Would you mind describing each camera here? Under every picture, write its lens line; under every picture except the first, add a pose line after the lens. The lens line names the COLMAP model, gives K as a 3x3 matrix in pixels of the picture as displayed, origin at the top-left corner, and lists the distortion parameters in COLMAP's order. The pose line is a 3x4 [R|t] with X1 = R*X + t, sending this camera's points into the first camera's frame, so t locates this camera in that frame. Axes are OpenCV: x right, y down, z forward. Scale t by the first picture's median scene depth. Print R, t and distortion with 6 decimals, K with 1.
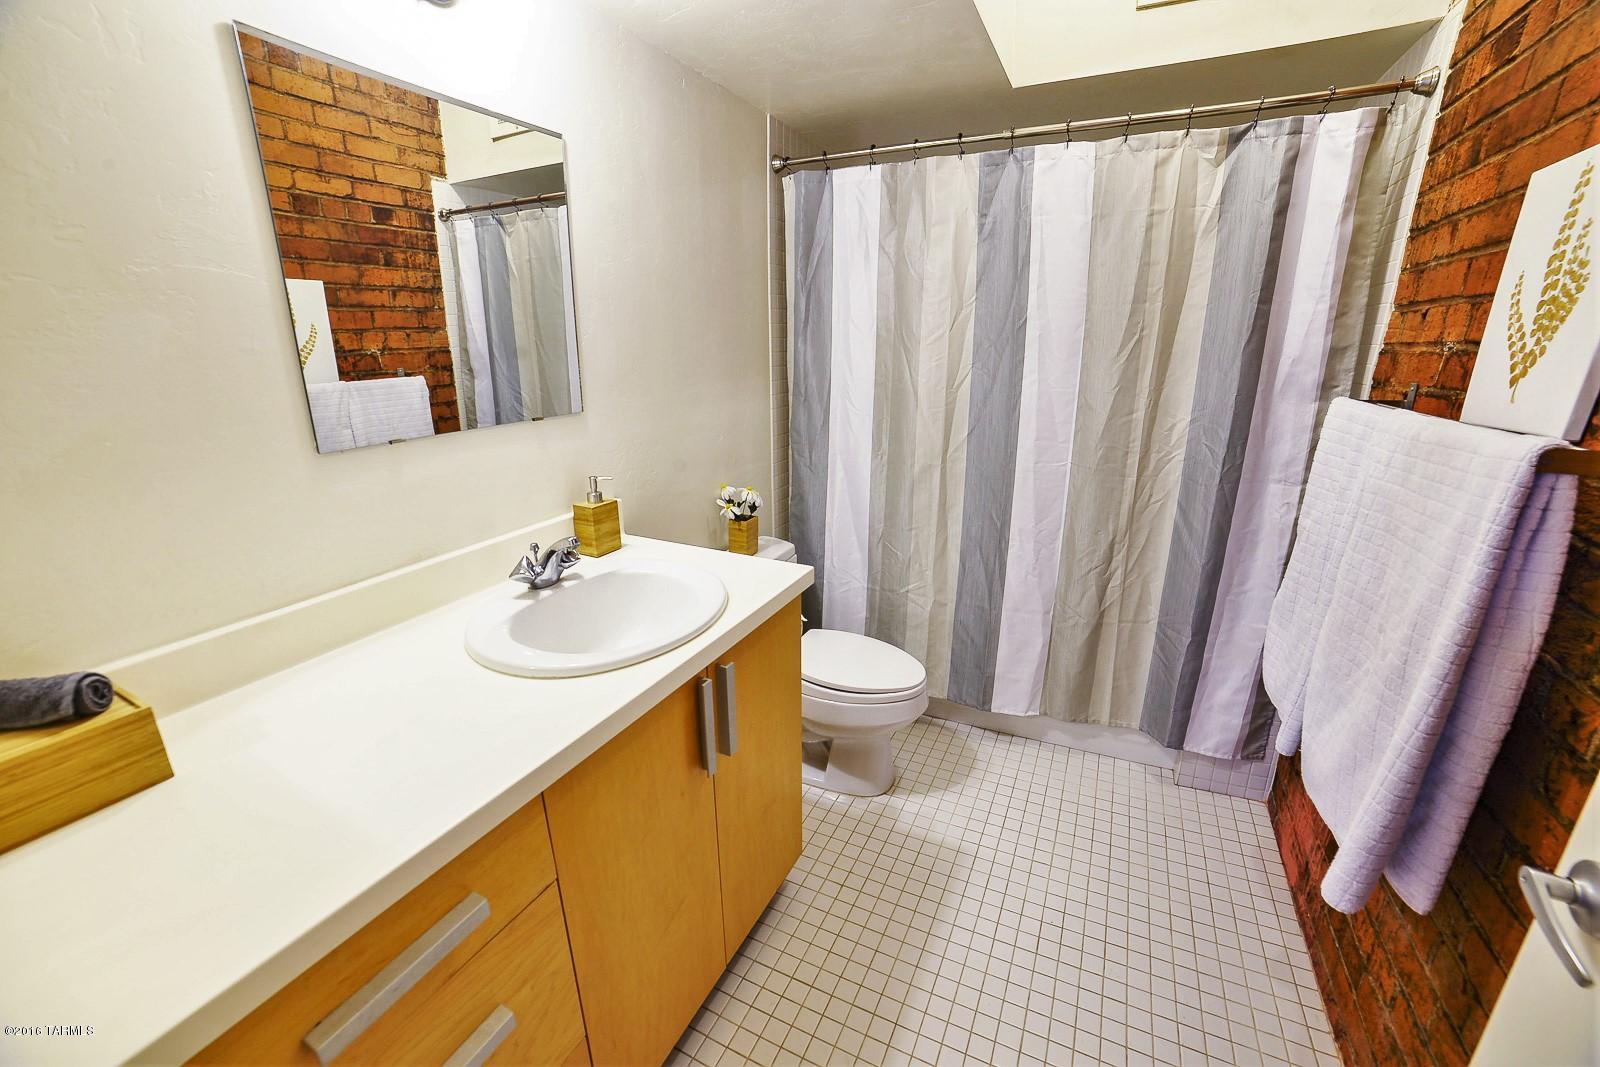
lens RADIAL K [[652.2, 0, 801.1], [0, 652.2, 527.3], [0, 0, 1]] dist [-0.108664, 0.040437]
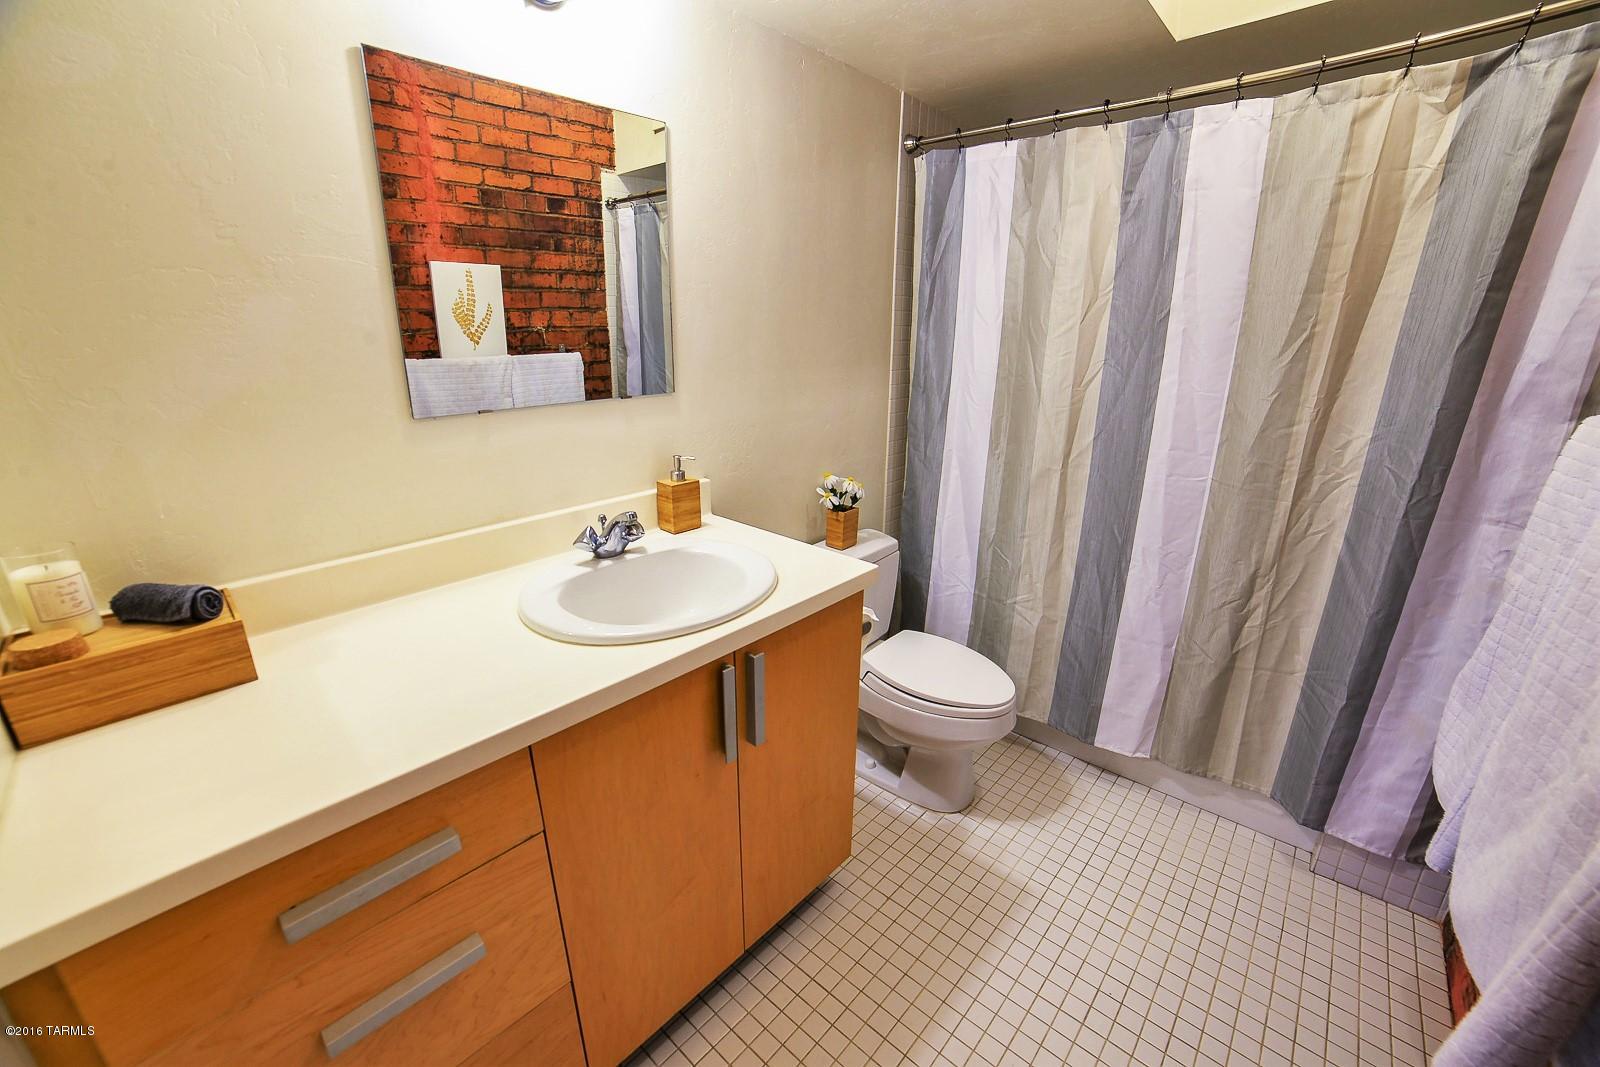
lens RADIAL K [[652.2, 0, 801.1], [0, 652.2, 527.3], [0, 0, 1]] dist [-0.108664, 0.040437]
pose [[0.962004, 0.094790, -0.256052, 0.110490], [-0.090193, 0.995482, 0.029666, -0.010105], [0.257707, -0.005445, 0.966208, 0.036303]]
